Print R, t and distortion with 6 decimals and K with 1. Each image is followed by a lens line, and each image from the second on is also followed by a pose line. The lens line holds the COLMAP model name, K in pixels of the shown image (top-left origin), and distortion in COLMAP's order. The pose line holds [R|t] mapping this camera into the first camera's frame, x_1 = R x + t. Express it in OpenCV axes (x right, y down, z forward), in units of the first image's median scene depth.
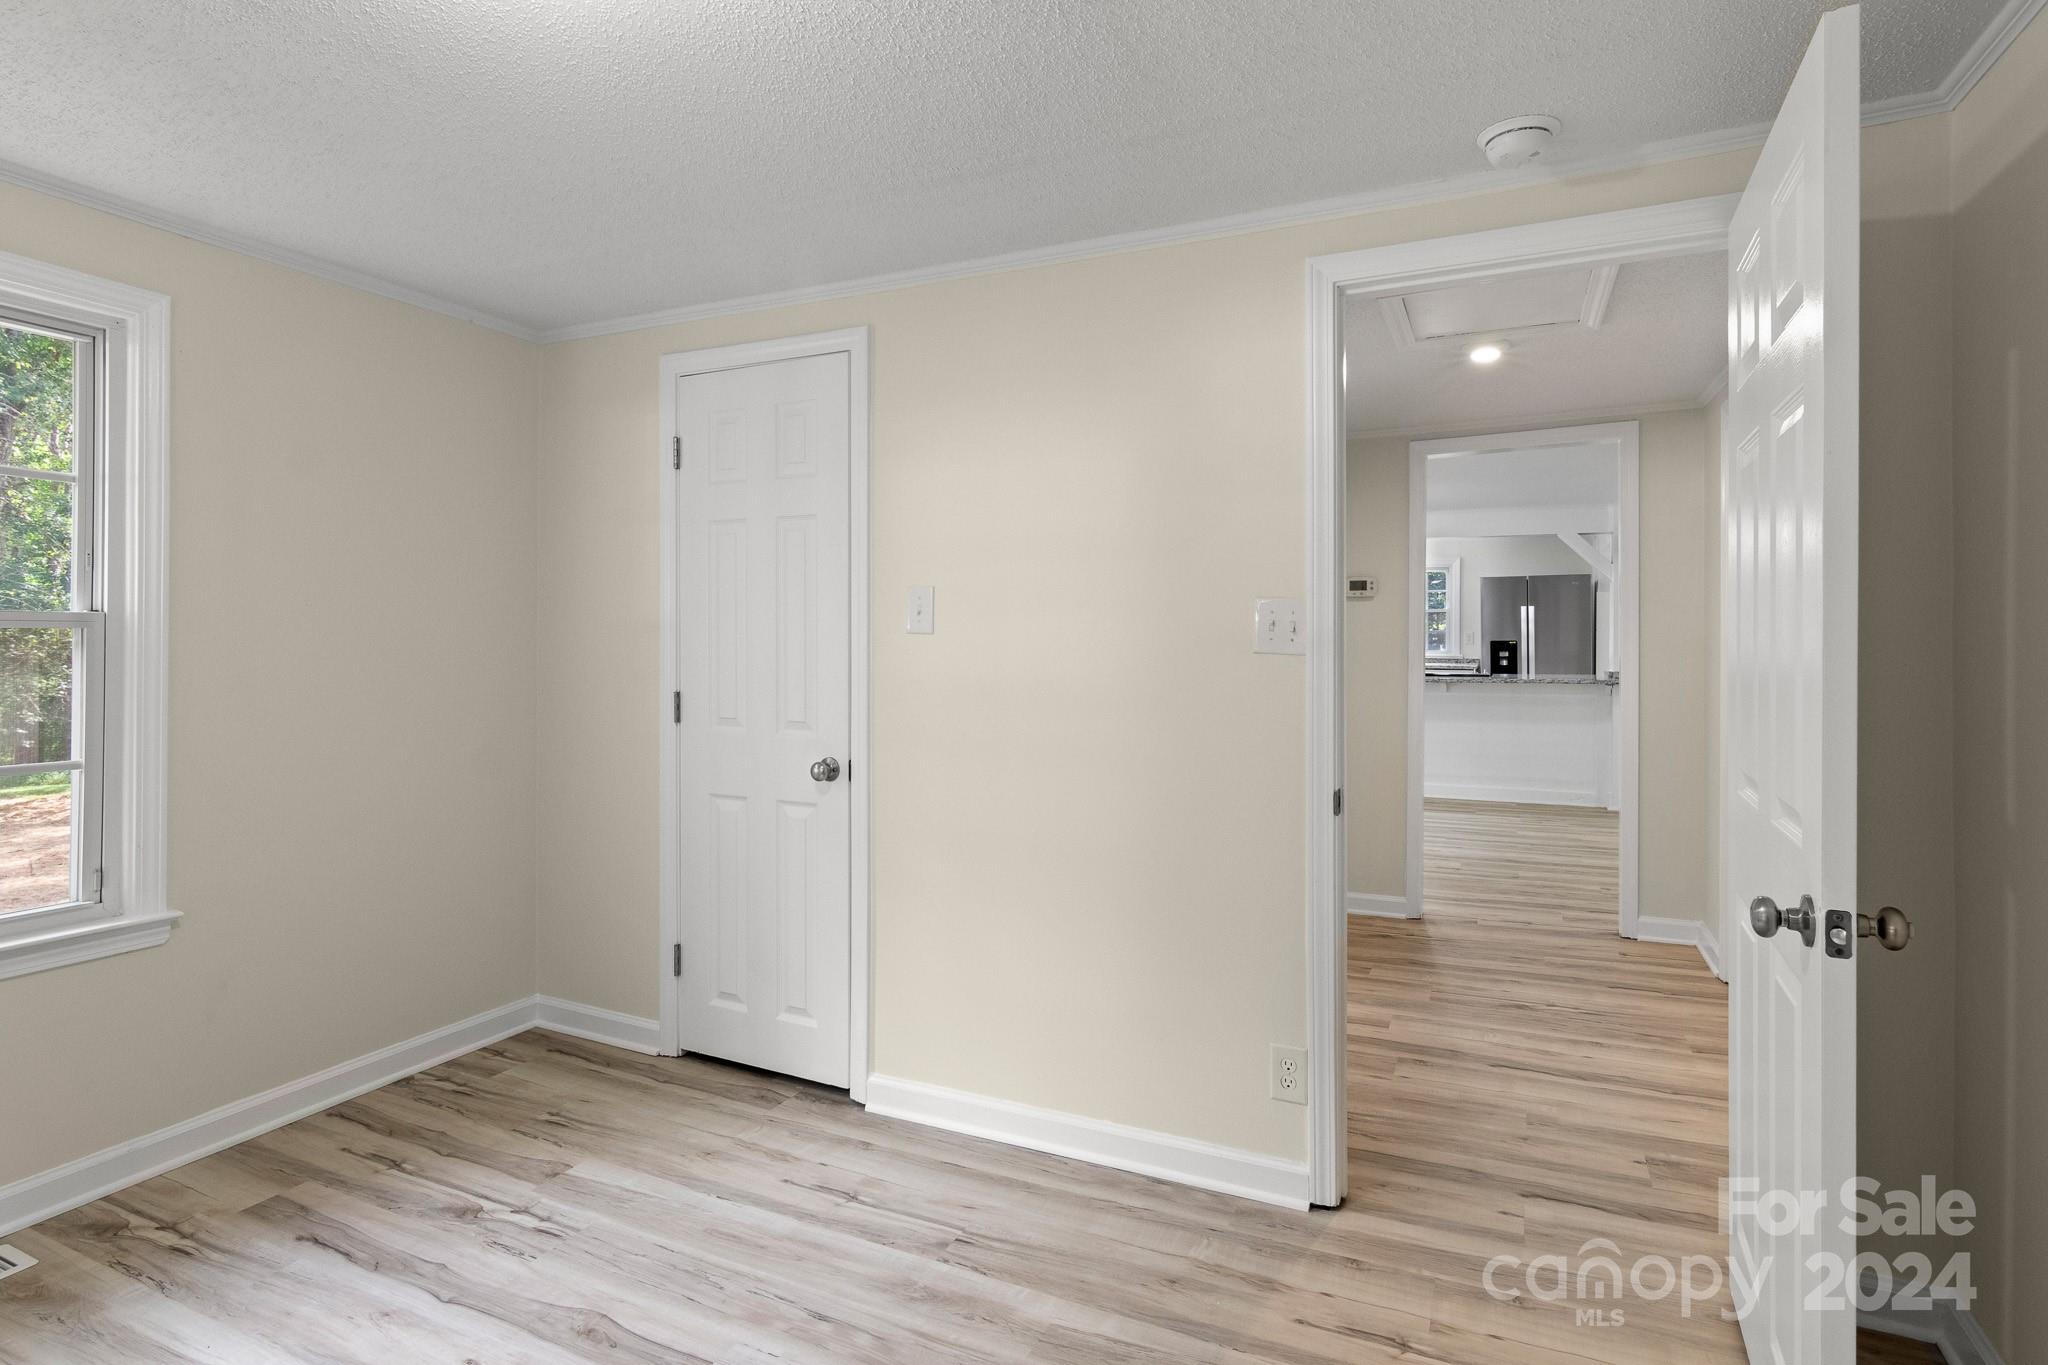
lens RADIAL K [[1025.9, 0, 1025.4], [0, 1025.9, 639.2], [0, 0, 1]] dist [0.002693, -0.000349]
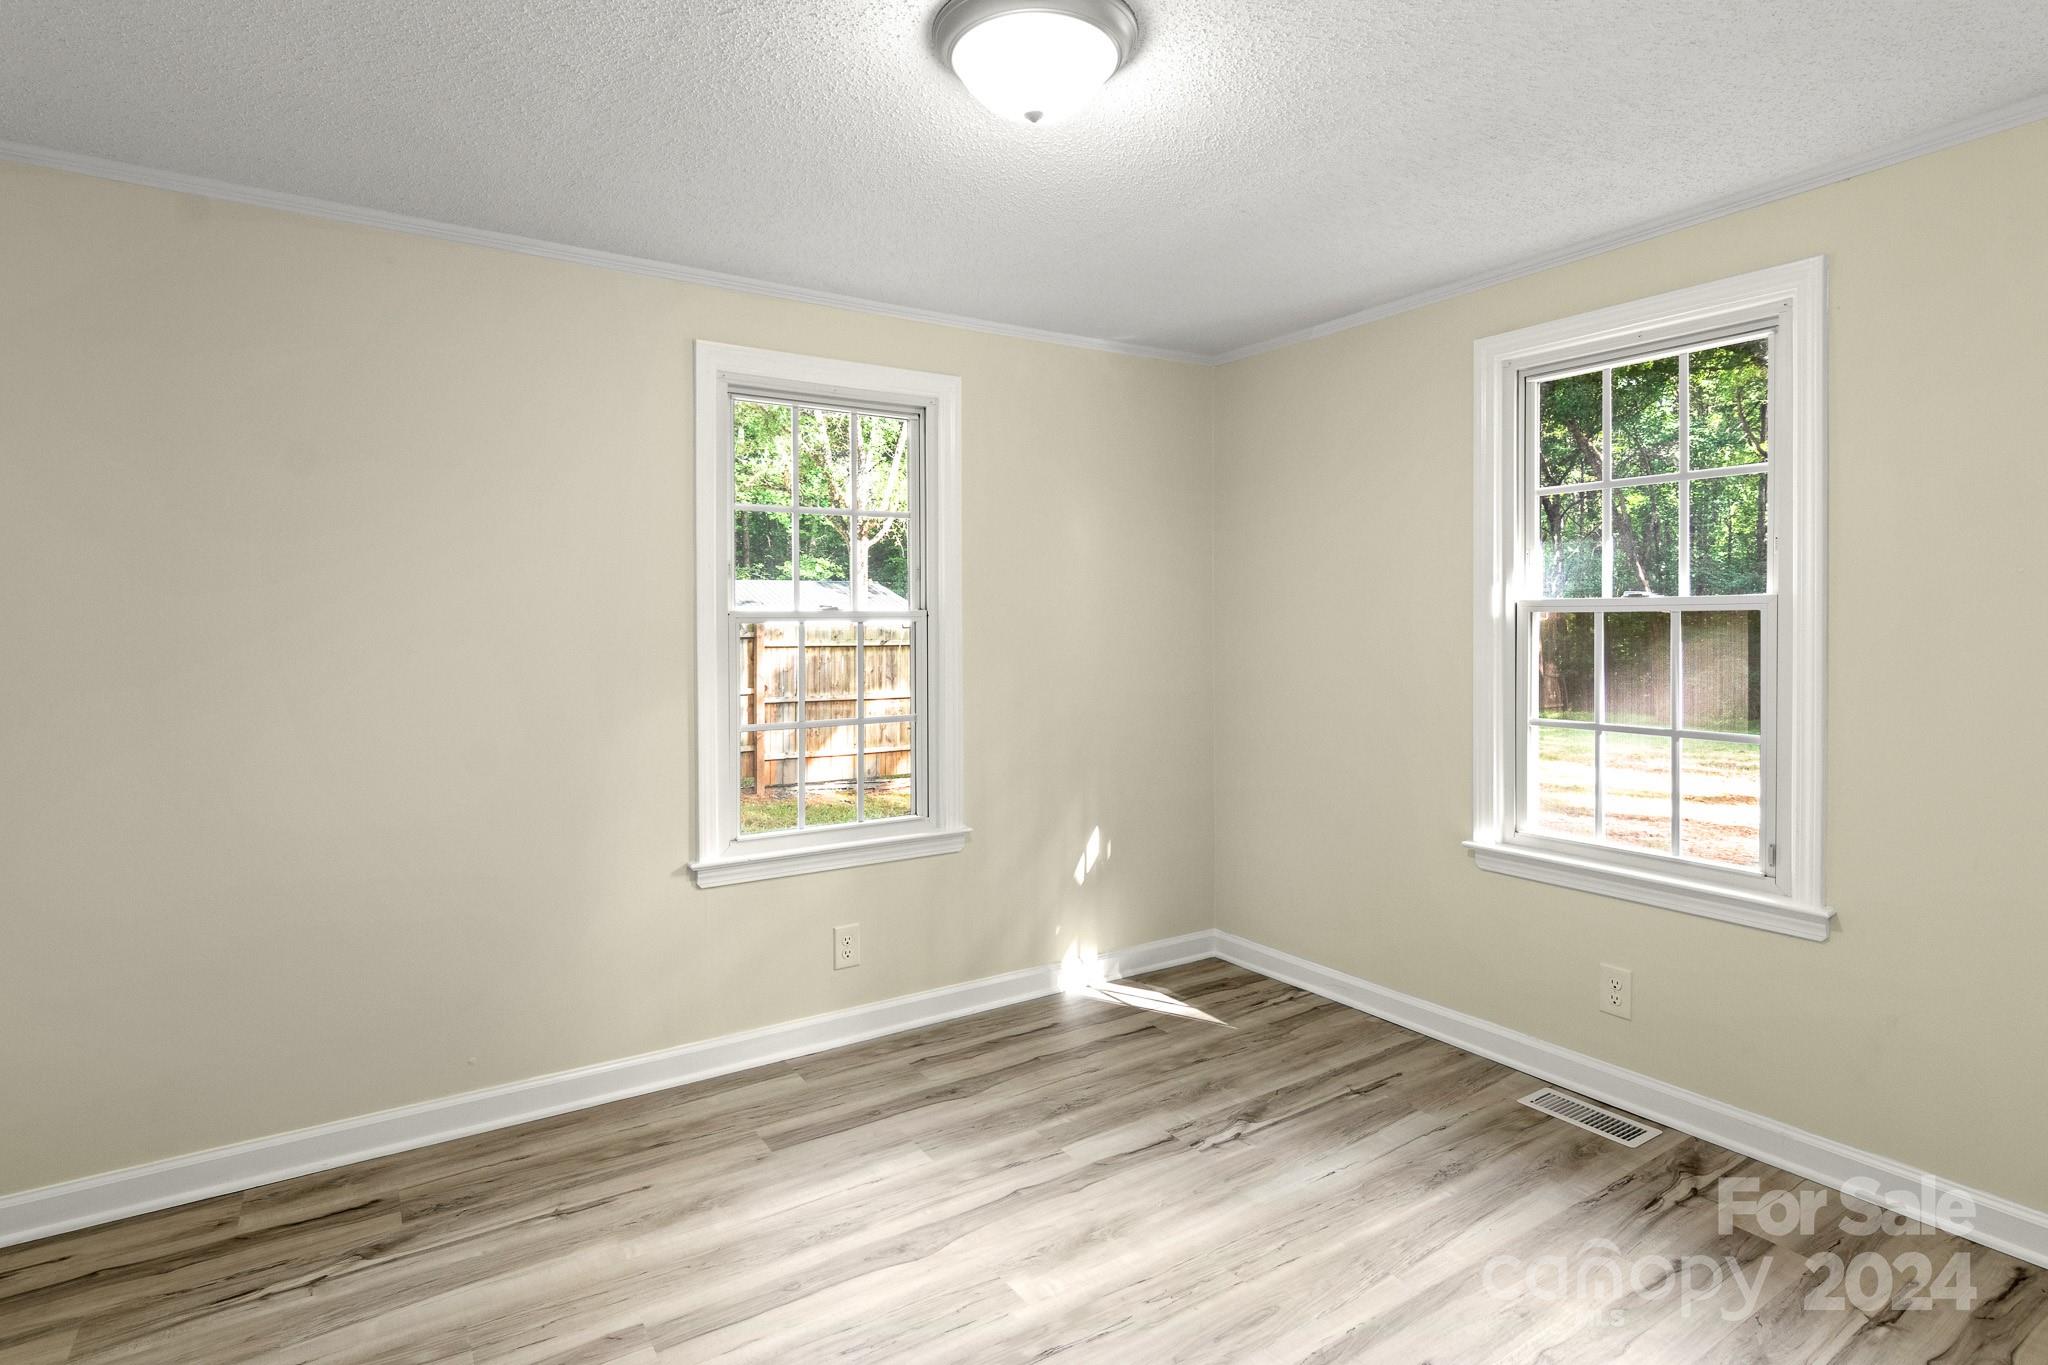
lens RADIAL K [[1025.9, 0, 1025.4], [0, 1025.9, 639.2], [0, 0, 1]] dist [0.002693, -0.000349]
pose [[-0.532282, 0.002240, -0.846564, 0.391189], [-0.000953, 0.999994, 0.003245, 0.017977], [0.846567, 0.002534, -0.532277, 0.989370]]
